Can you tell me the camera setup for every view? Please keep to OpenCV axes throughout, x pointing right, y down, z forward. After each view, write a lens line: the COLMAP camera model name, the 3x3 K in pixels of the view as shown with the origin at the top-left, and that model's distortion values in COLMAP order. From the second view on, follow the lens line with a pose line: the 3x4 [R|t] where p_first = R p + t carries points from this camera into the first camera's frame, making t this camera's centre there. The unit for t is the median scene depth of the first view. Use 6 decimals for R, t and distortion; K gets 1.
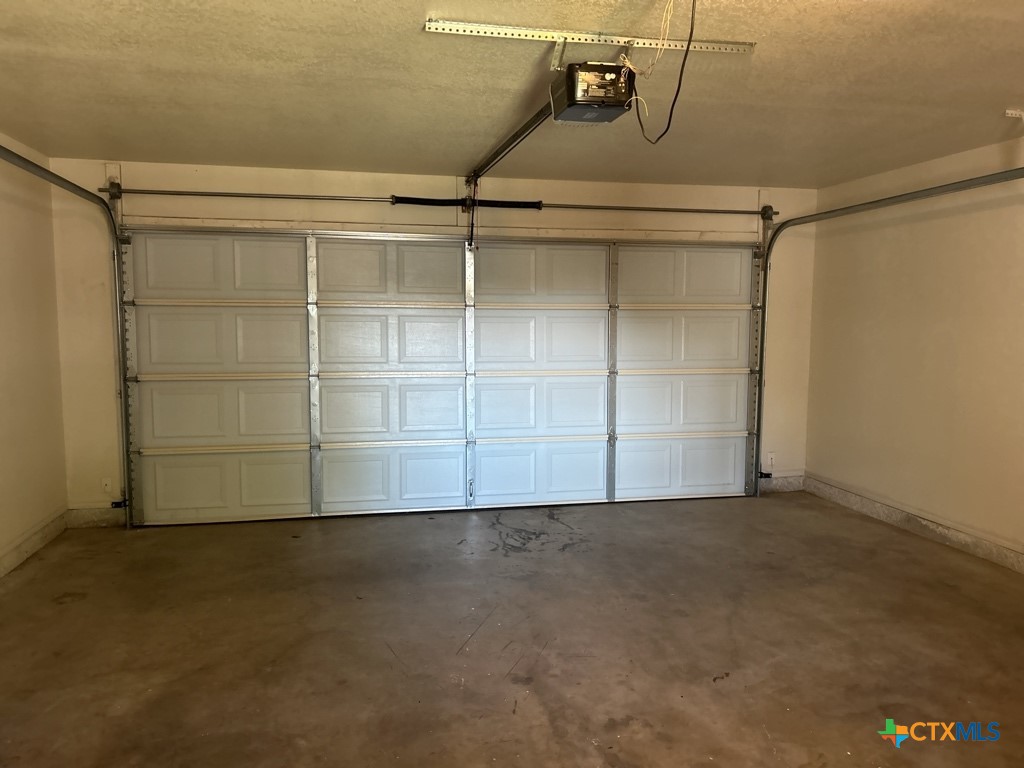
lens RADIAL K [[772.6, 0, 512.0], [0, 772.6, 384.0], [0, 0, 1]] dist [0.015949, -0.001046]
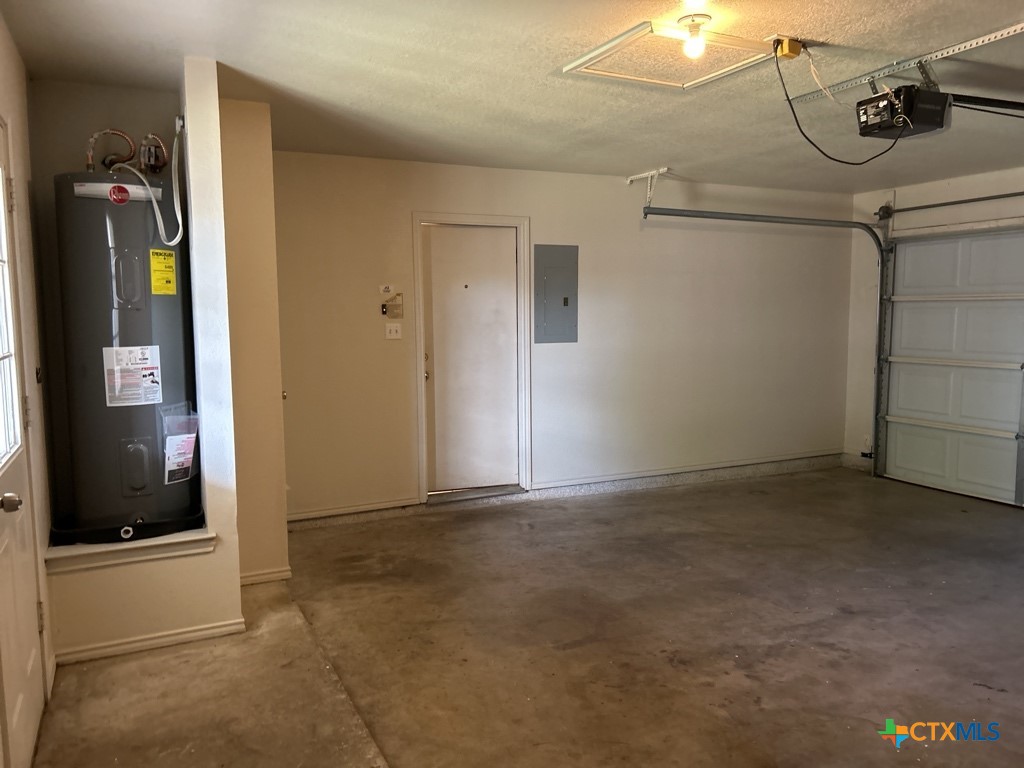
lens RADIAL K [[772.6, 0, 512.0], [0, 772.6, 384.0], [0, 0, 1]] dist [0.015949, -0.001046]
pose [[0.236499, 0.086827, -0.967744, 1.016198], [-0.077916, 0.994486, 0.070185, -0.014117], [0.968503, 0.058804, 0.241960, 0.176443]]
